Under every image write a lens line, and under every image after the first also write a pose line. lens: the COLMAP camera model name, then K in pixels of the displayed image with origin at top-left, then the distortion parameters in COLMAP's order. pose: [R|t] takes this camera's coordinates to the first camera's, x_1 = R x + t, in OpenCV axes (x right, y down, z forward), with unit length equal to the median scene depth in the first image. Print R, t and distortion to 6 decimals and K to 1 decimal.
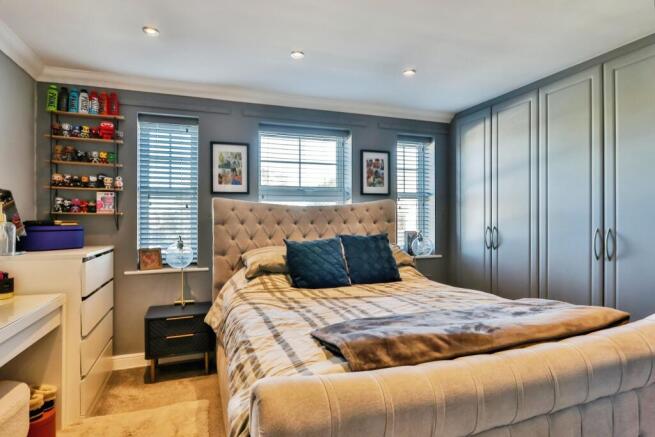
lens RADIAL K [[351.1, 0, 327.5], [0, 351.1, 218.5], [0, 0, 1]] dist [-0.021011, 0.000381]
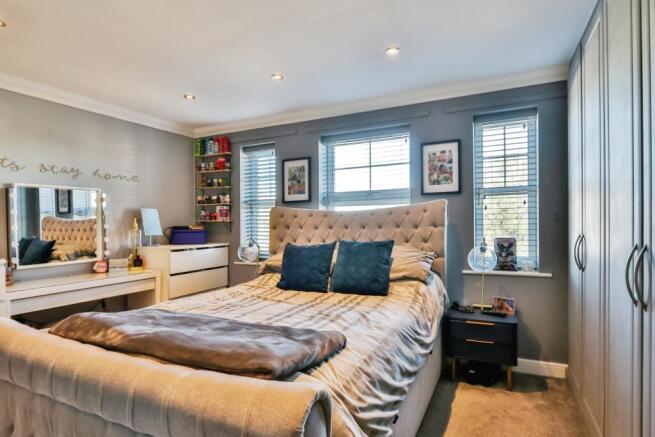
lens RADIAL K [[358.2, 0, 325.4], [0, 358.2, 220.7], [0, 0, 1]] dist [-0.024061, 0.002265]
pose [[0.696154, -0.009032, -0.717836, 0.637760], [0.011576, 0.999932, -0.001356, -0.006440], [0.717800, -0.007365, 0.696211, 0.235699]]
